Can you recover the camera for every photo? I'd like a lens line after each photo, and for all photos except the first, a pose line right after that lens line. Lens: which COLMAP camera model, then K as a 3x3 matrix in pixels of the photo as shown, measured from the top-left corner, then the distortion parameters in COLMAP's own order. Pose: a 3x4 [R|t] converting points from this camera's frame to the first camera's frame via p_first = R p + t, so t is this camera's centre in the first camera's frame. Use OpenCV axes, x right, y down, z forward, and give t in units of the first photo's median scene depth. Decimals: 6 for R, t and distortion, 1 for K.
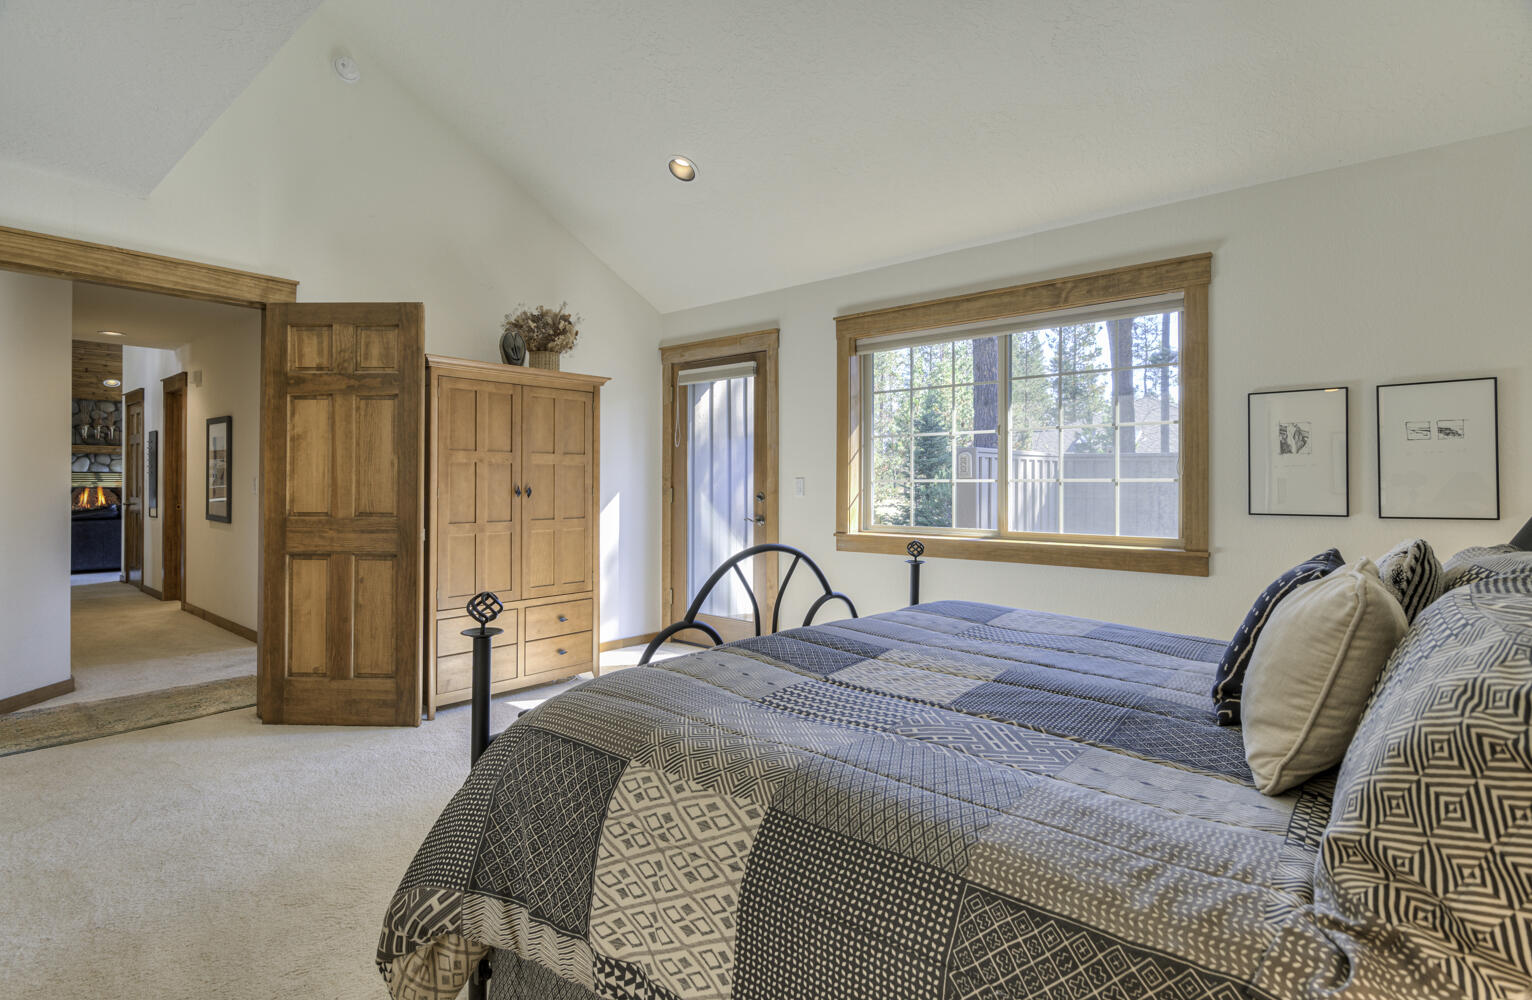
lens RADIAL K [[759.1, 0, 765.0], [0, 759.1, 486.4], [0, 0, 1]] dist [-0.001283, -0.000050]
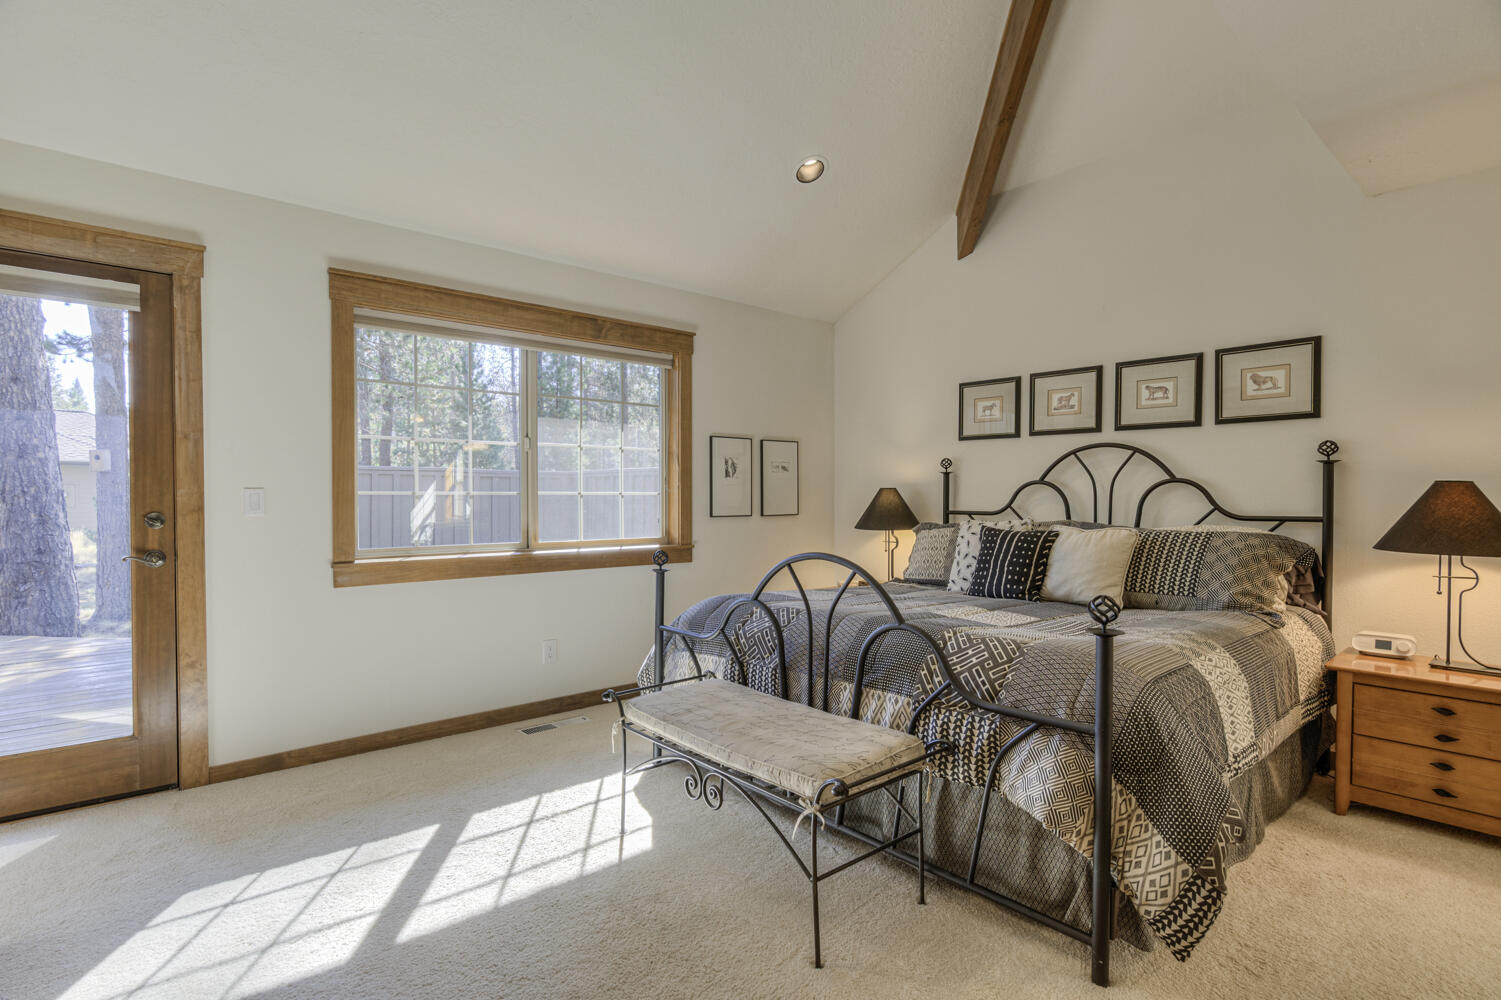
lens RADIAL K [[727.0, 0, 749.2], [0, 727.0, 505.2], [0, 0, 1]] dist [-0.002195, 0.000053]
pose [[0.157177, -0.012085, 0.987496, -0.737881], [0.003115, 0.999926, 0.011741, -0.002584], [-0.987565, 0.001231, 0.157204, 0.682657]]
